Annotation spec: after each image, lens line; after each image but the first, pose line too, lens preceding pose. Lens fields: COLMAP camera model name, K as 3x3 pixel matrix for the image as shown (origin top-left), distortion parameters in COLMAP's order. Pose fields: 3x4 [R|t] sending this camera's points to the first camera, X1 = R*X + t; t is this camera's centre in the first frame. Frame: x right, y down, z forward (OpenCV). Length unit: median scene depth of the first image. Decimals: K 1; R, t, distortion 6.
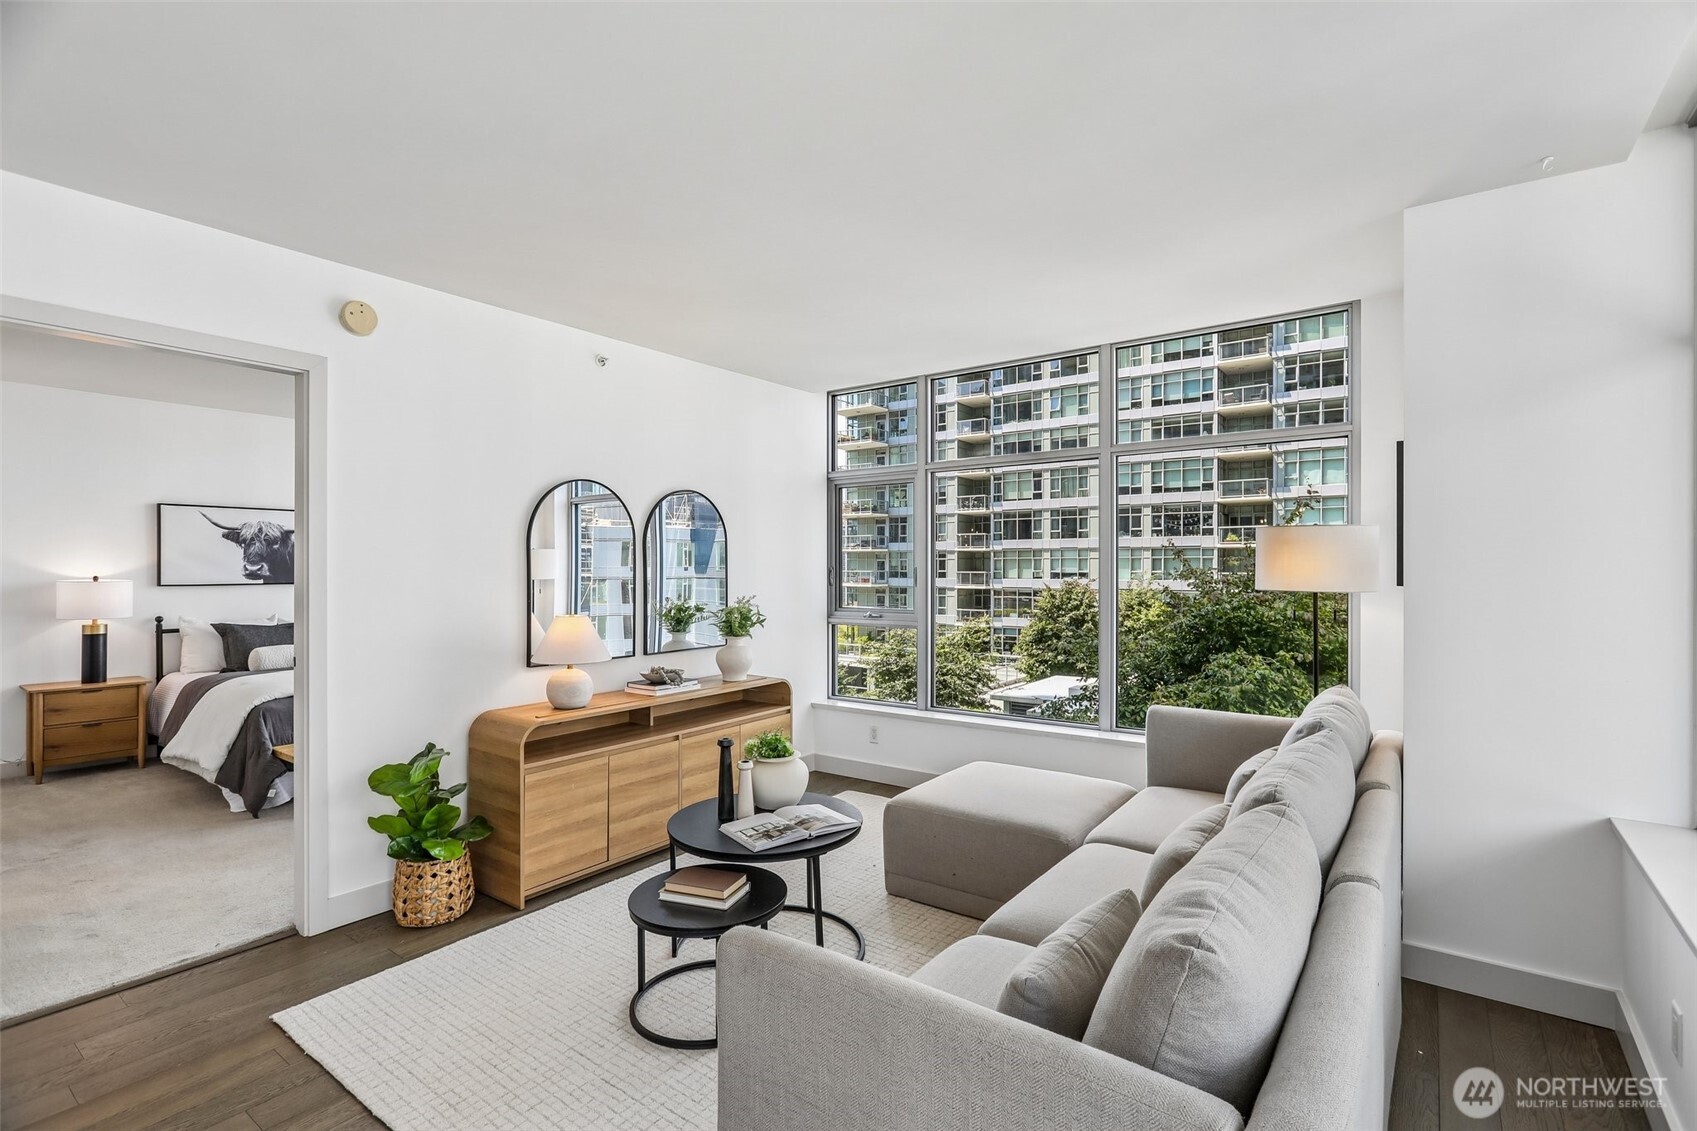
lens RADIAL K [[798.4, 0, 852.1], [0, 798.4, 568.1], [0, 0, 1]] dist [-0.003530, 0.005874]
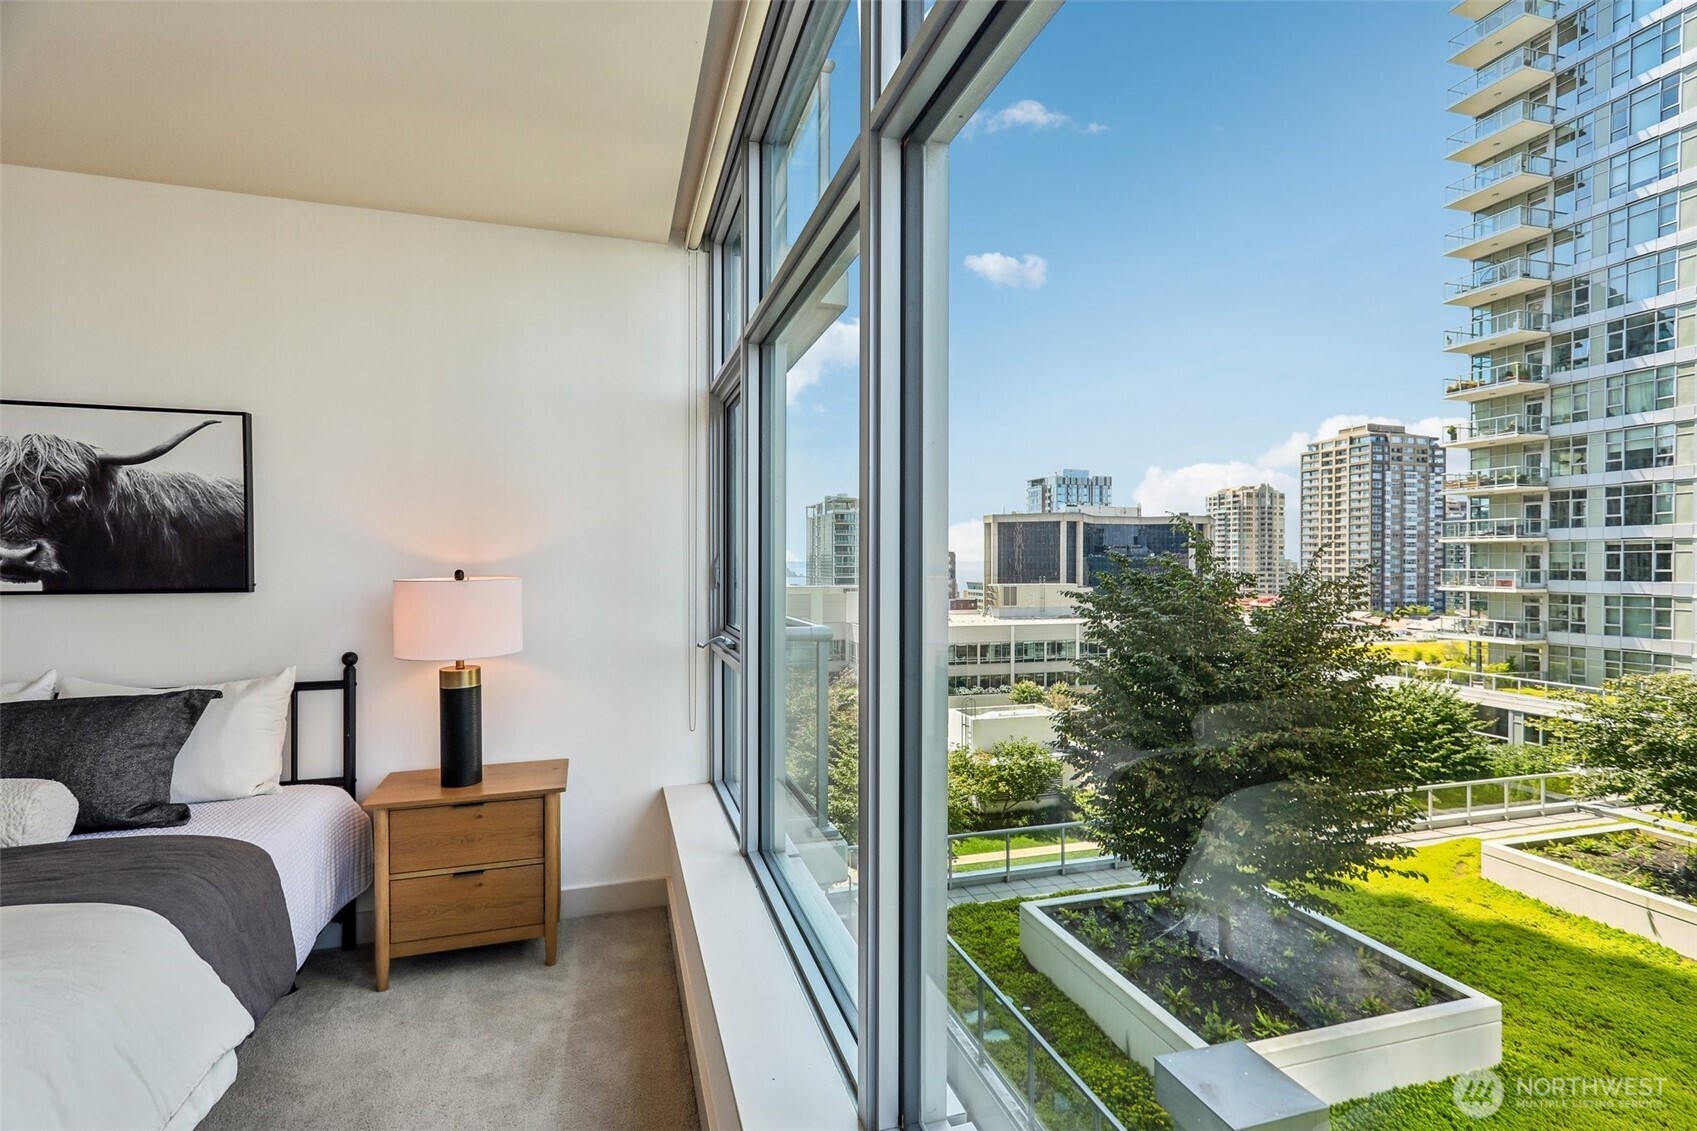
lens RADIAL K [[799.6, 0, 847.4], [0, 799.6, 568.4], [0, 0, 1]] dist [-0.000213, 0.006333]
pose [[0.796731, 0.005918, -0.604305, -0.019764], [-0.003227, 0.999979, 0.005538, 0.000504], [0.604325, -0.002463, 0.796734, 0.105080]]
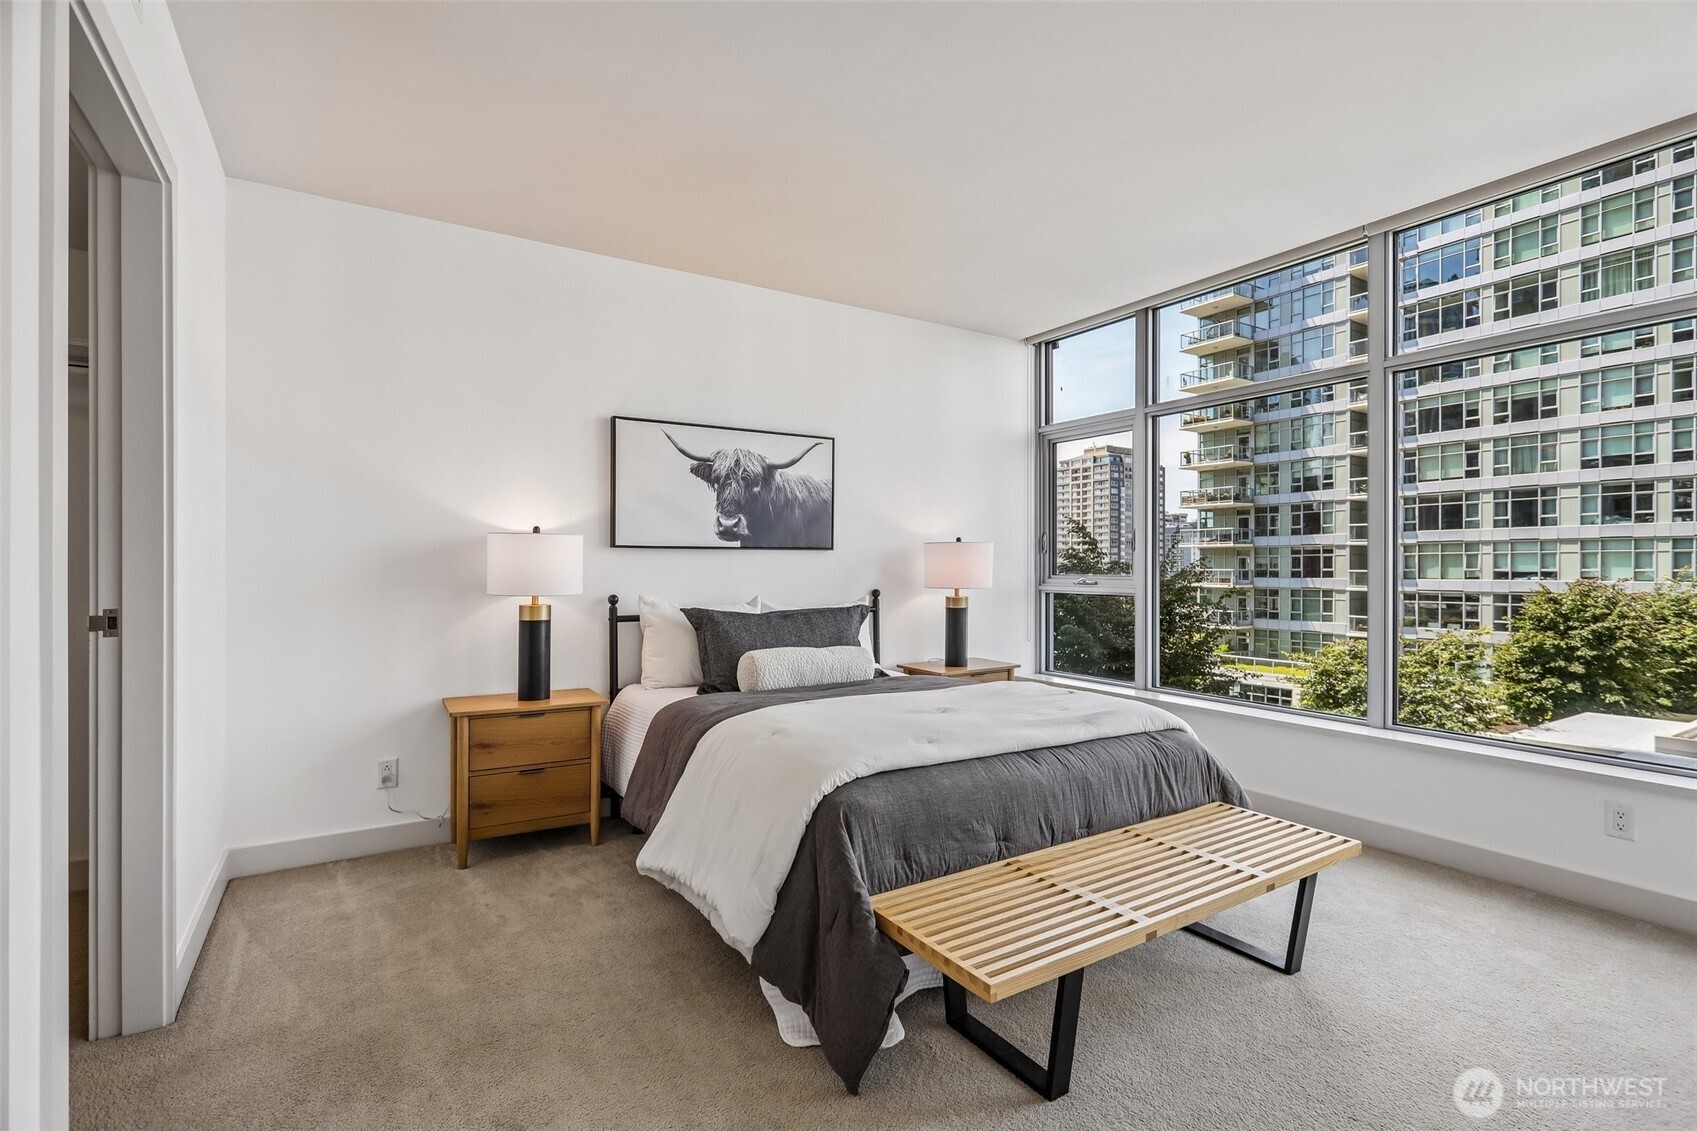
lens RADIAL K [[798.4, 0, 852.1], [0, 798.4, 568.1], [0, 0, 1]] dist [-0.003530, 0.005874]
pose [[0.930510, 0.001390, -0.366265, -0.048207], [-0.001833, 0.999998, -0.000861, 0.004120], [0.366263, 0.001472, 0.930510, 0.050427]]
